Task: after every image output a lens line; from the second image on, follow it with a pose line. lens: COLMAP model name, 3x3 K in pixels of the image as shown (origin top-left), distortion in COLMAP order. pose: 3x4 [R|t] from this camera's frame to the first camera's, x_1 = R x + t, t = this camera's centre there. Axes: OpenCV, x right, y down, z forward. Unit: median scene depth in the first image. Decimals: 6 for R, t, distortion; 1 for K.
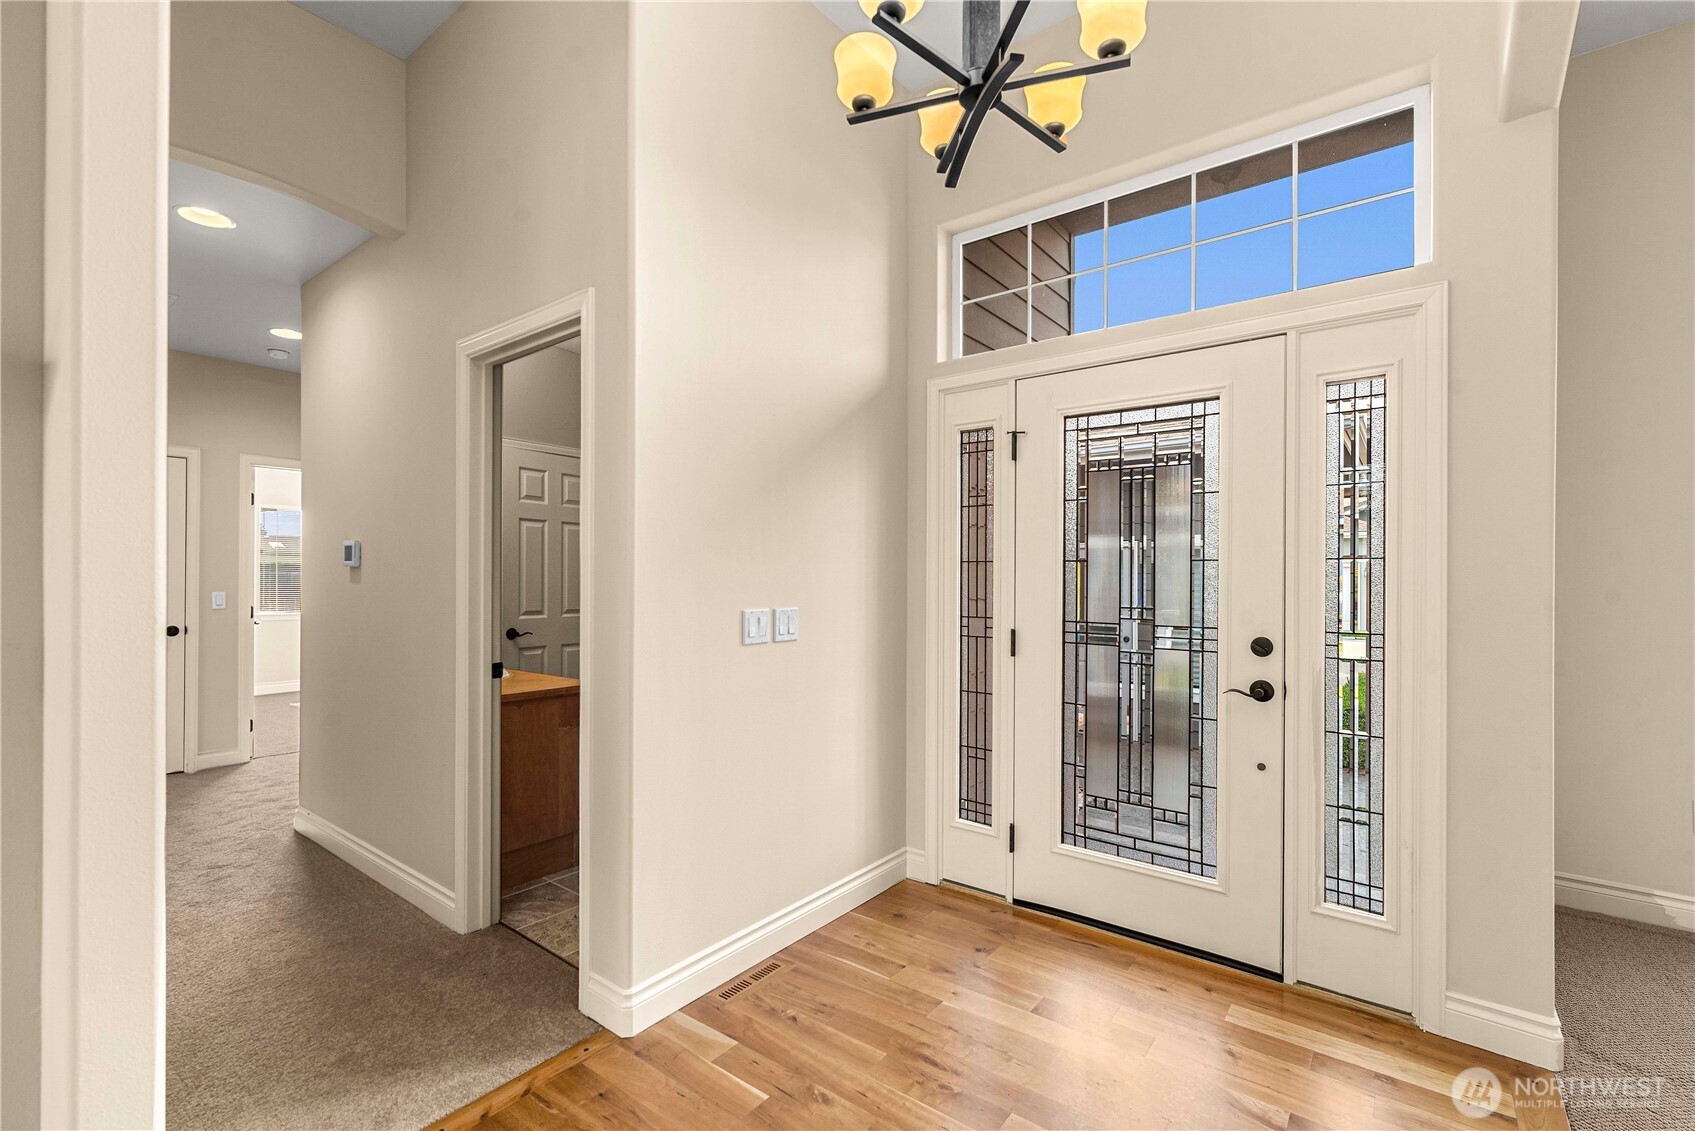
lens RADIAL K [[726.3, 0, 857.4], [0, 726.3, 578.3], [0, 0, 1]] dist [-0.000373, 0.000037]
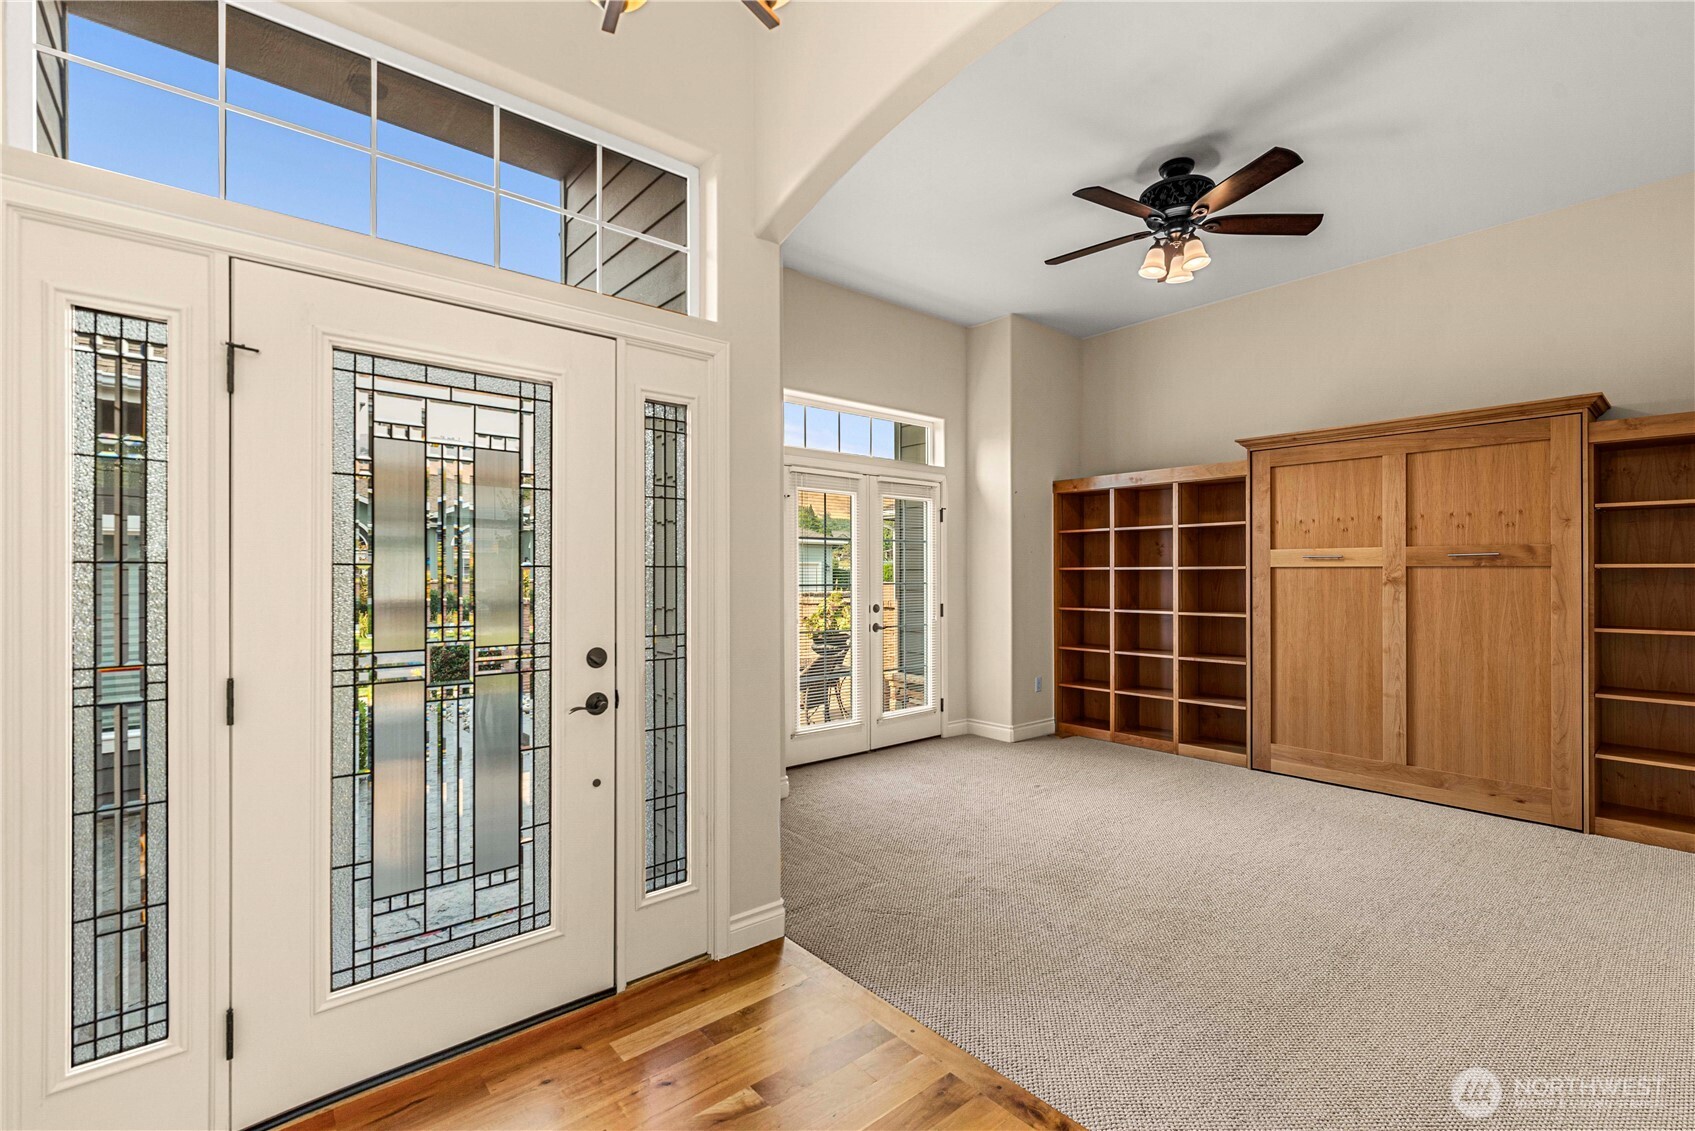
lens RADIAL K [[745.8, 0, 860.0], [0, 745.8, 570.2], [0, 0, 1]] dist [0.000293, -0.000181]
pose [[0.196753, -0.002815, 0.980449, -0.320585], [0.000302, 0.999996, 0.002810, -0.022173], [-0.980453, -0.000257, 0.196753, 0.441573]]
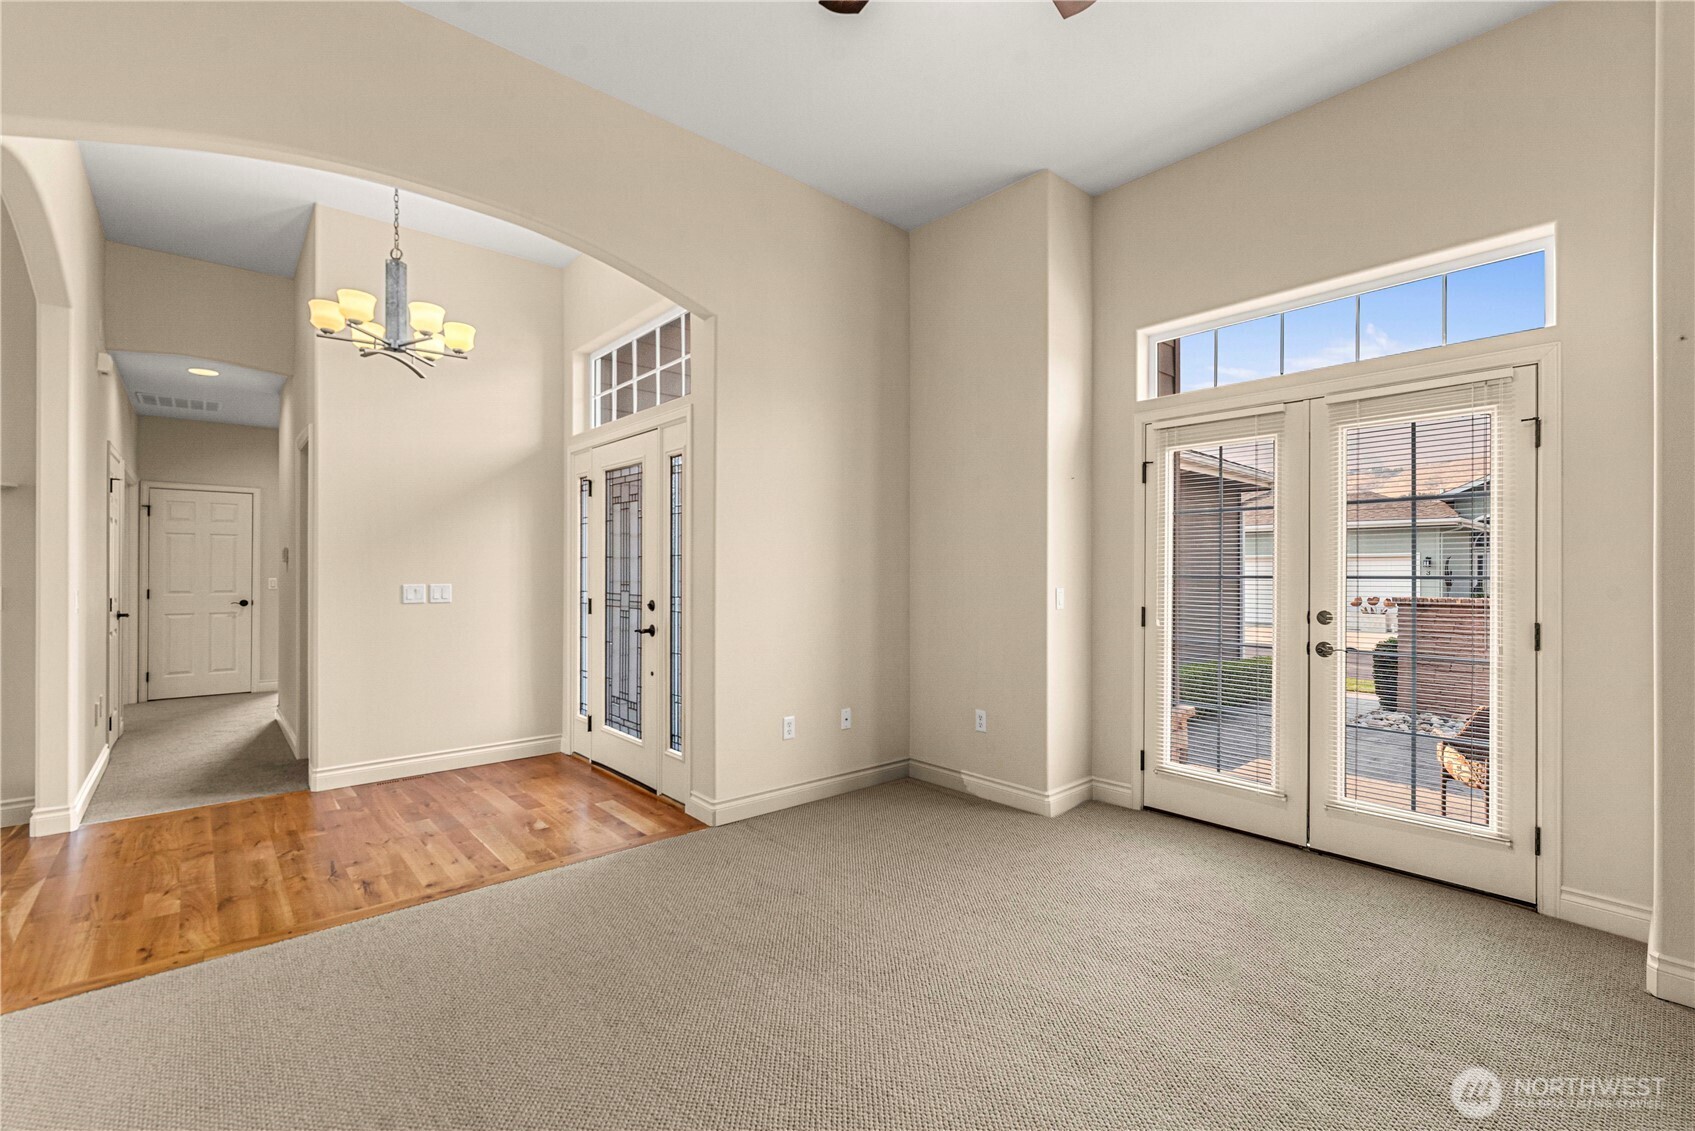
lens RADIAL K [[733.3, 0, 847.5], [0, 733.3, 565.5], [0, 0, 1]] dist [0.001313, 0.000211]
pose [[0.982485, -0.005637, -0.186257, 1.283745], [0.005671, 0.999984, -0.000346, 0.000649], [0.186255, -0.000716, 0.982501, -0.624130]]
